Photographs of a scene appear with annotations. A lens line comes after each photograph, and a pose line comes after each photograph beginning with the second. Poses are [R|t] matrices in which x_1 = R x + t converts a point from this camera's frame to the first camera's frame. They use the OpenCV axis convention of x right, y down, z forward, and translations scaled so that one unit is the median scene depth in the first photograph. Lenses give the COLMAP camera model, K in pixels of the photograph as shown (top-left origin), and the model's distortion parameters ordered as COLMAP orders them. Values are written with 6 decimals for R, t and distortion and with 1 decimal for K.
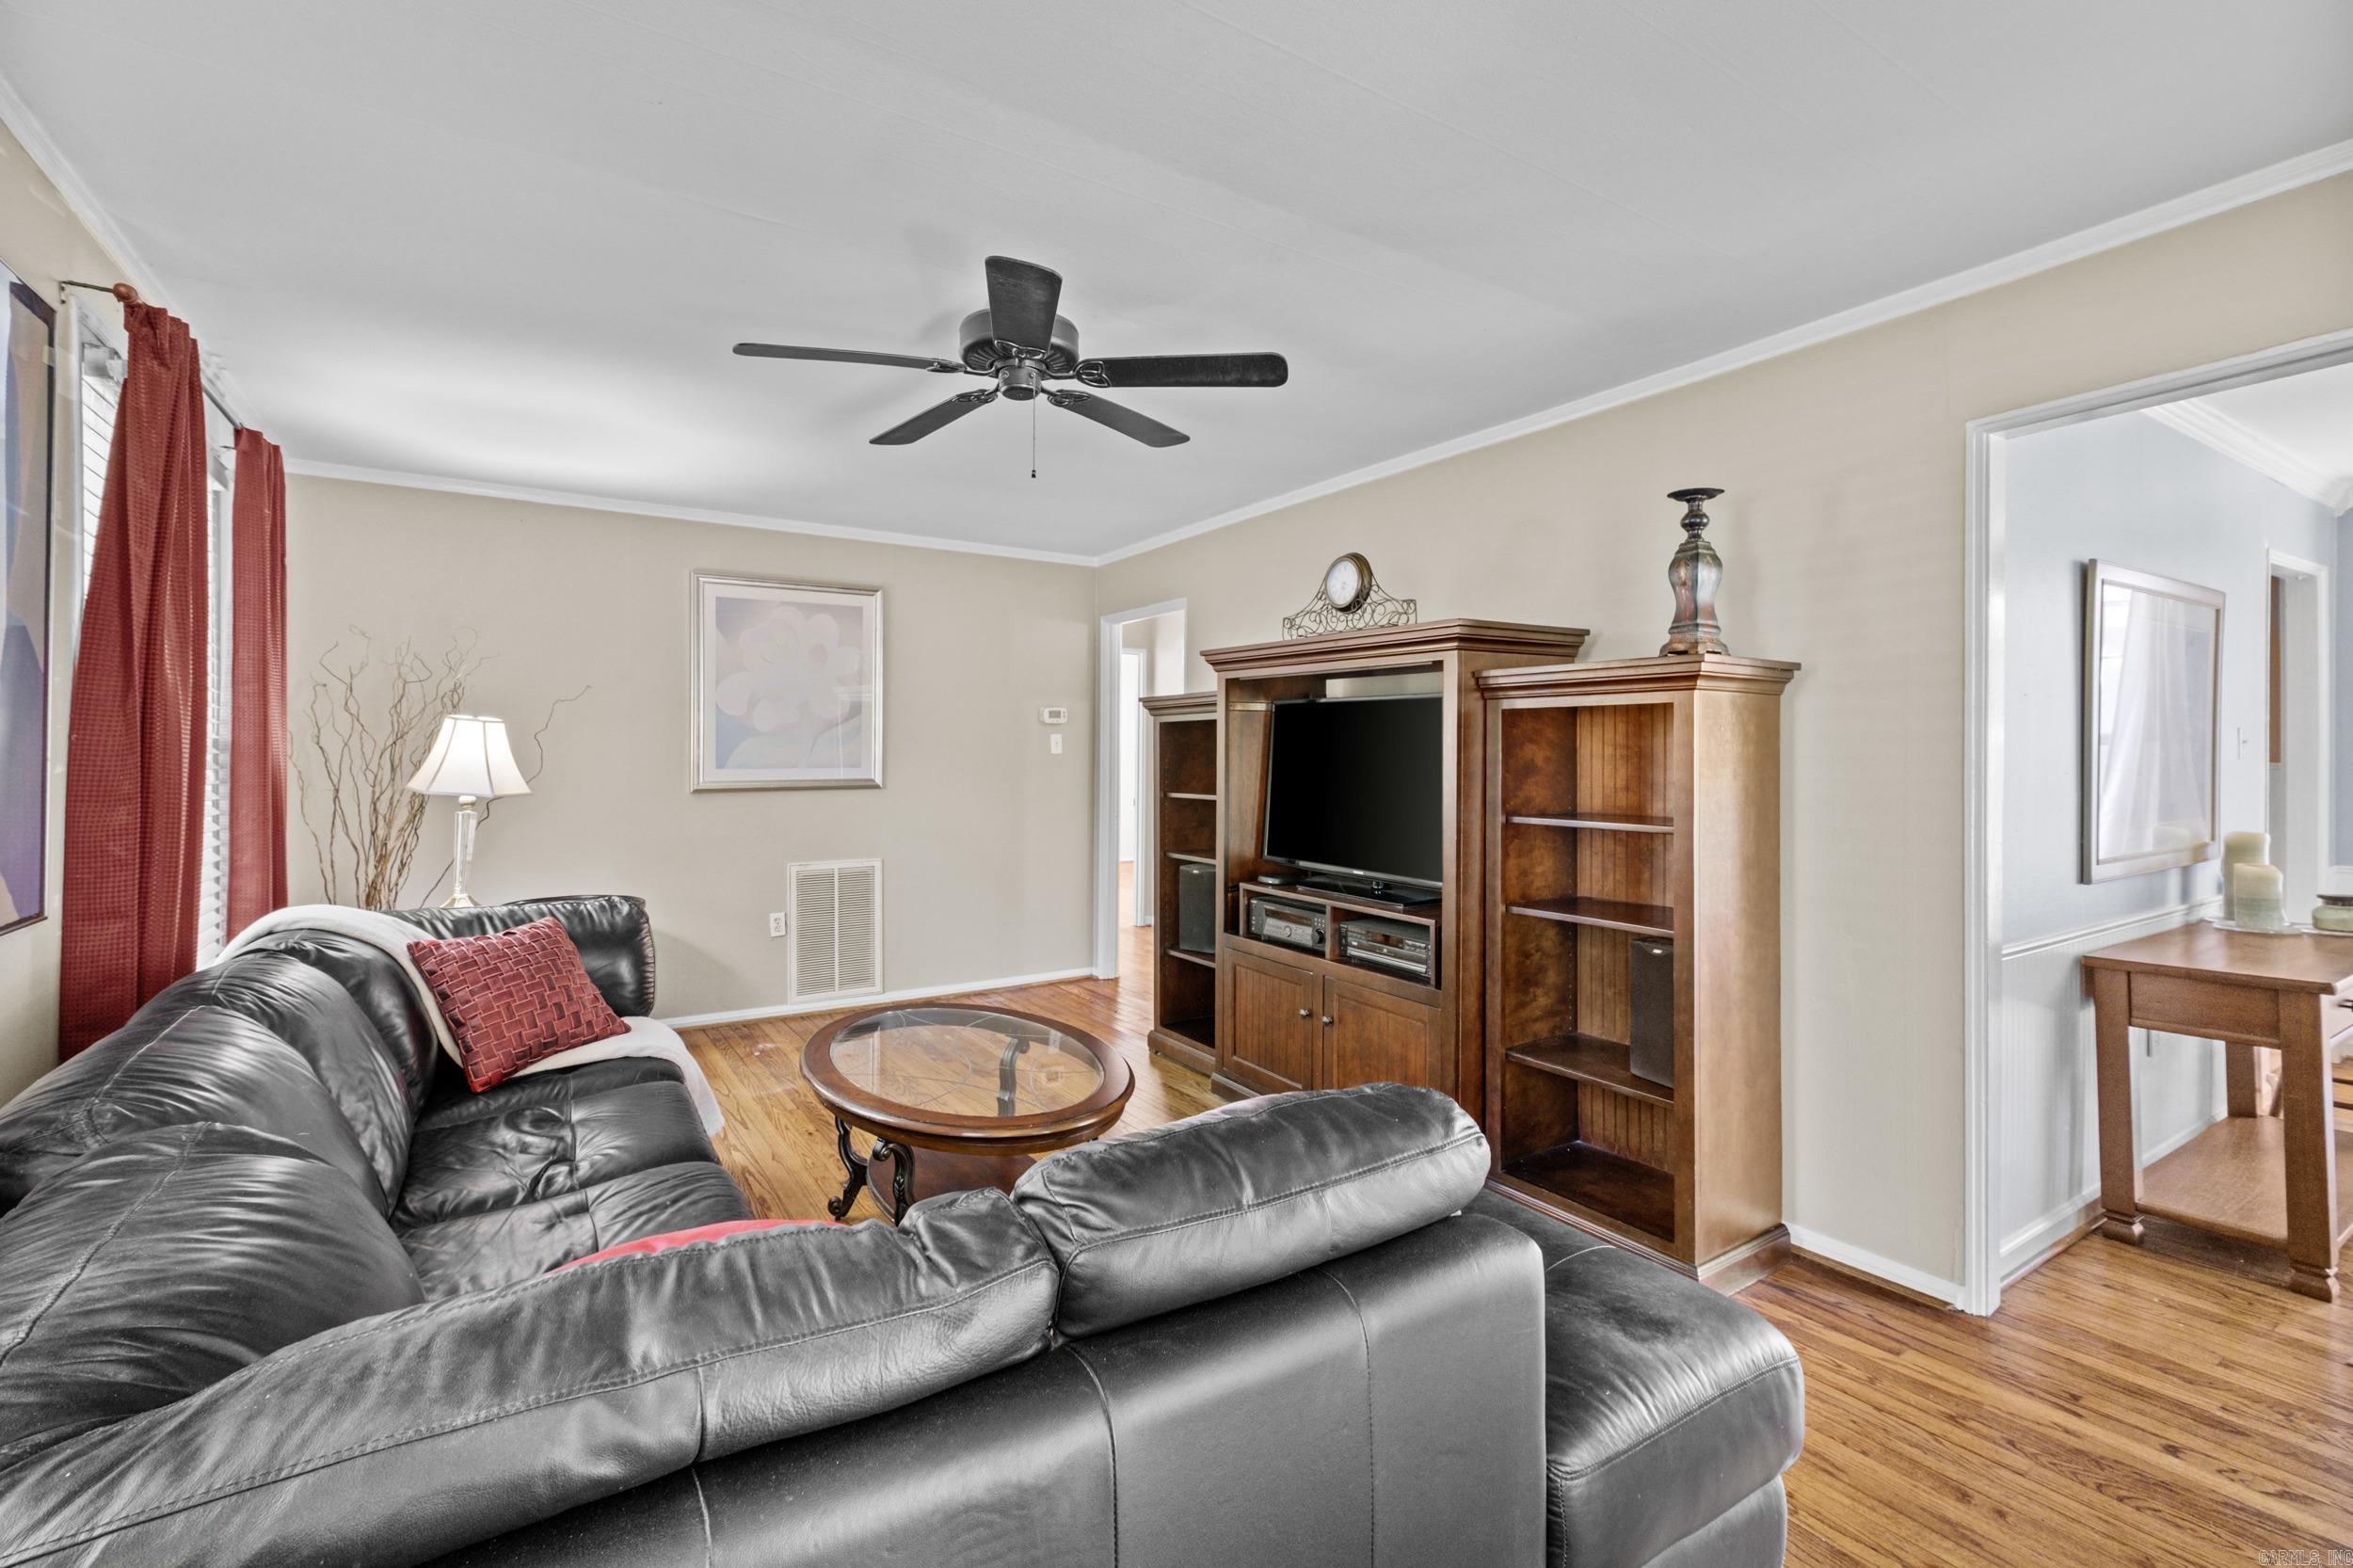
lens RADIAL K [[1021.8, 0, 1112.4], [0, 1021.8, 744.8], [0, 0, 1]] dist [0.008285, -0.000292]
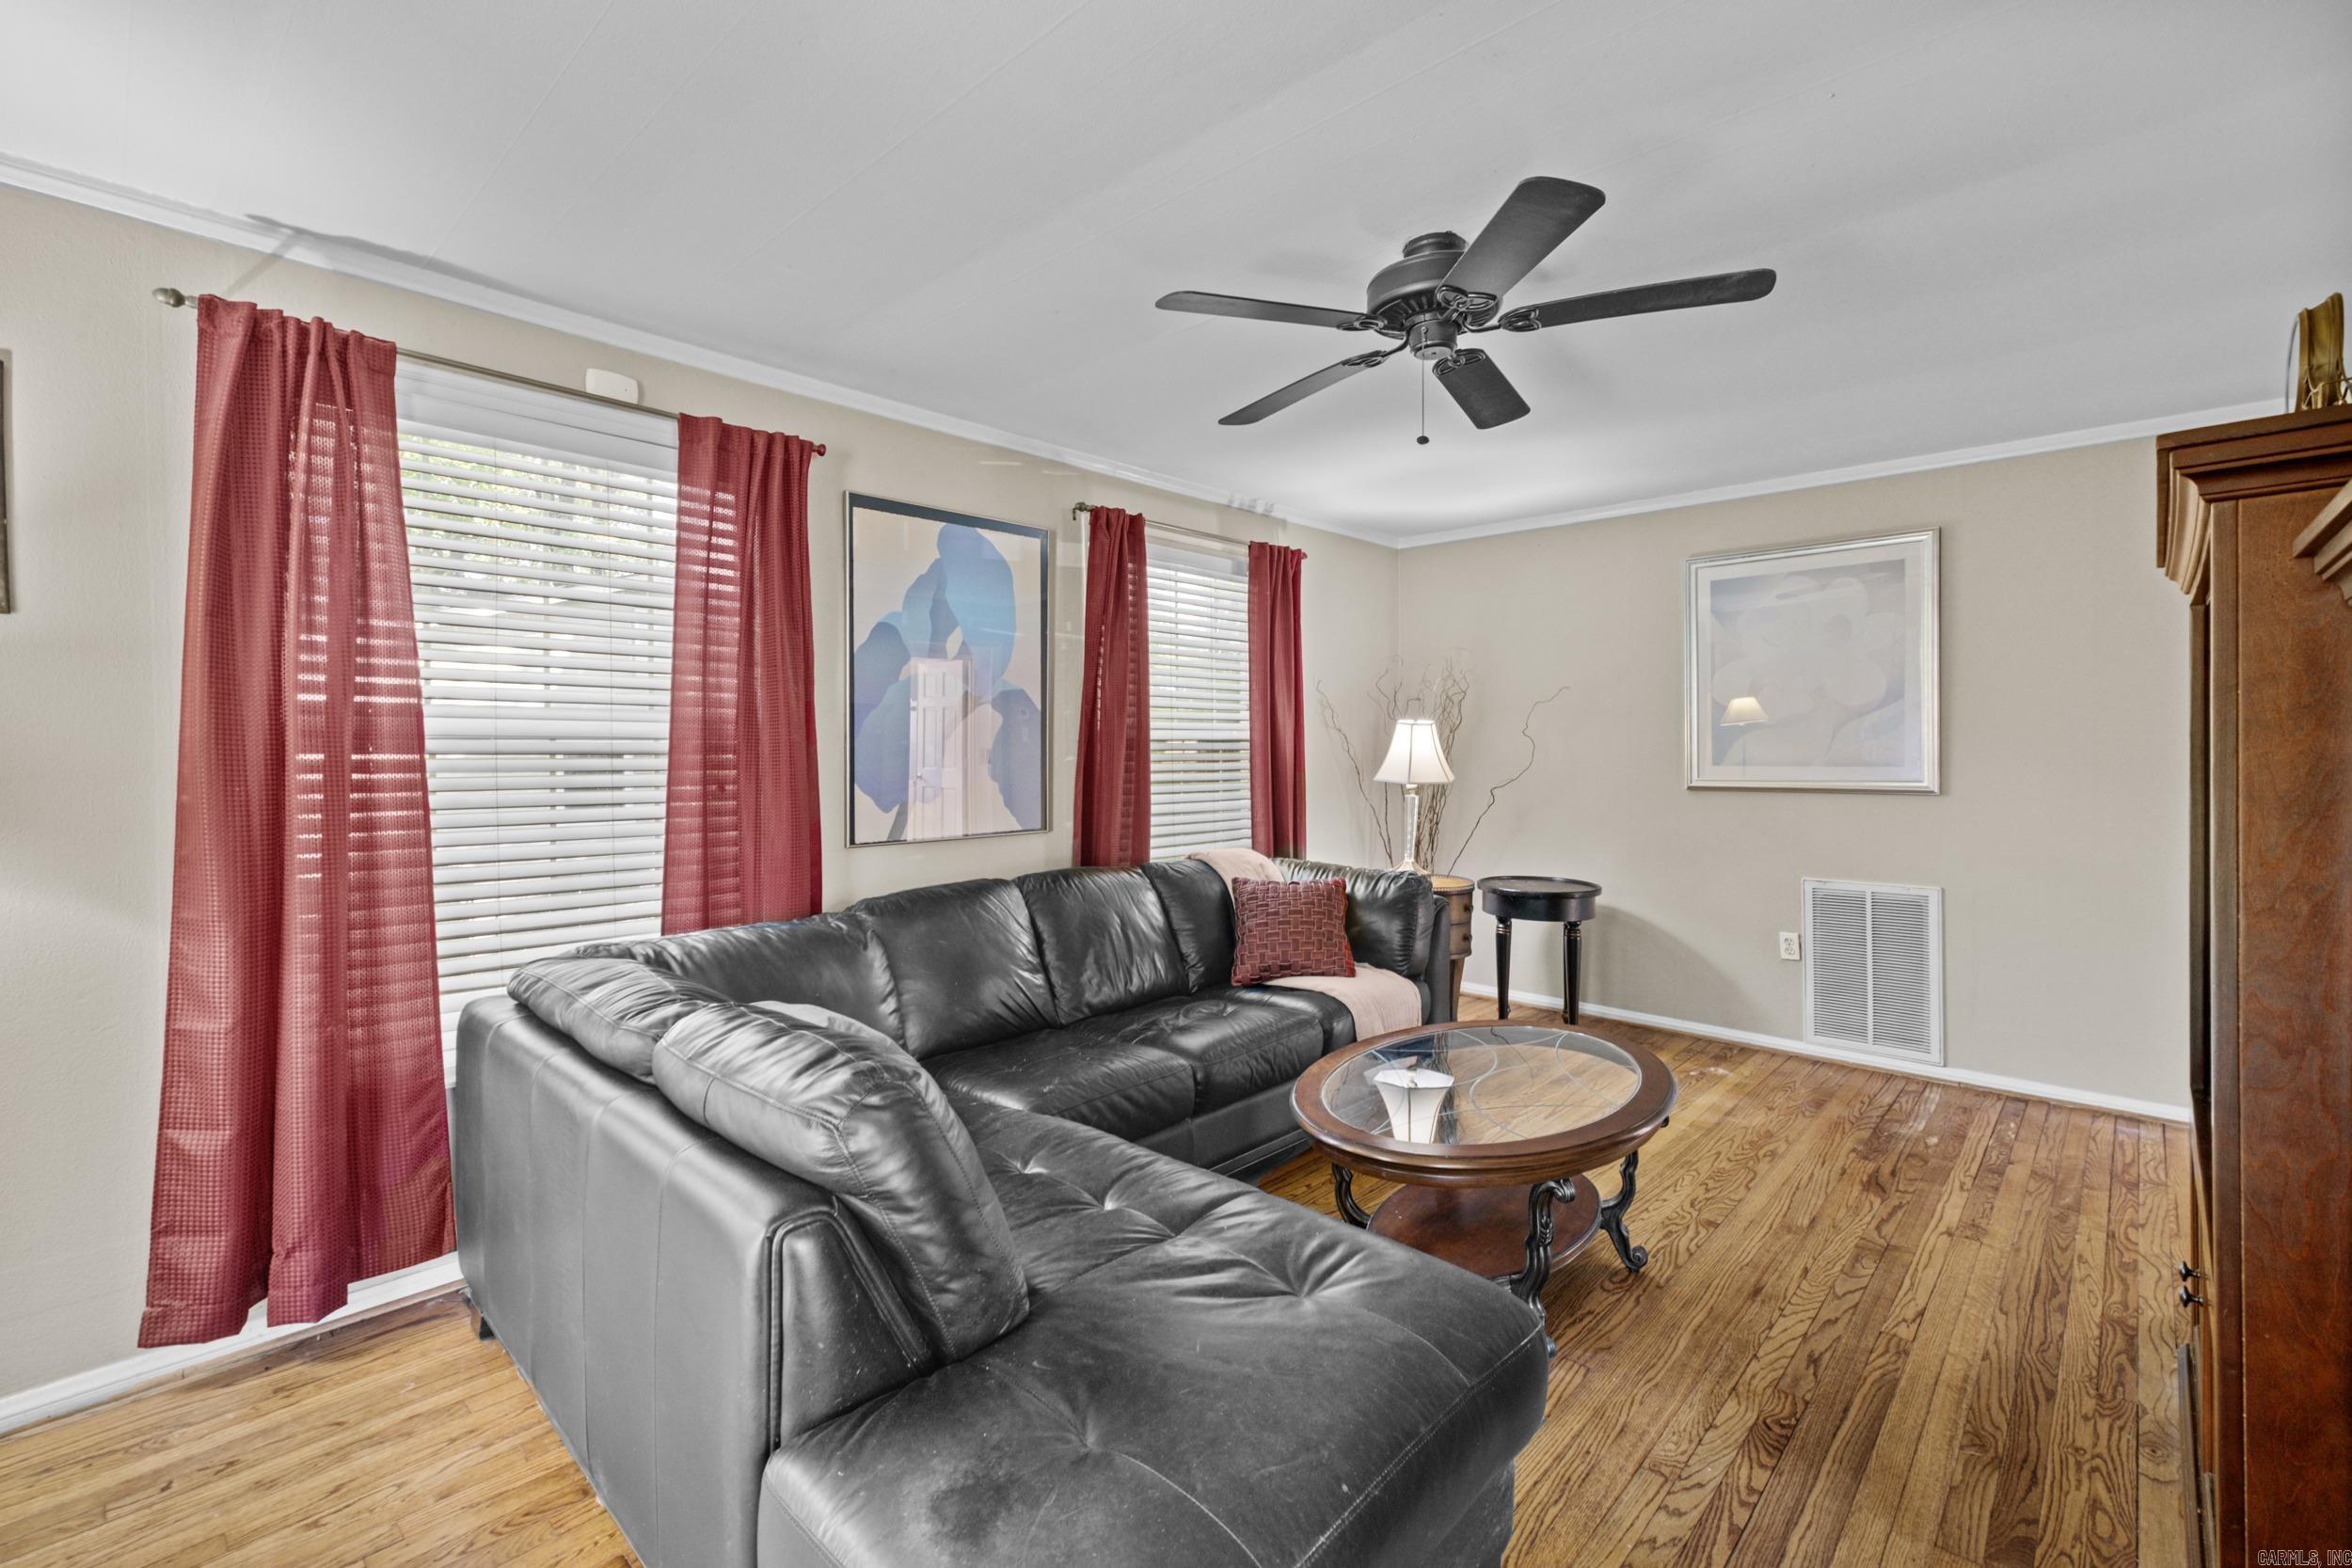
lens RADIAL K [[1021.3, 0, 1179.8], [0, 1021.3, 747.8], [0, 0, 1]] dist [0.008285, -0.000292]
pose [[0.269417, -0.004531, -0.963013, 0.370112], [0.011373, 0.999934, -0.001523, 0.003474], [0.962957, -0.010542, 0.269451, 0.272623]]
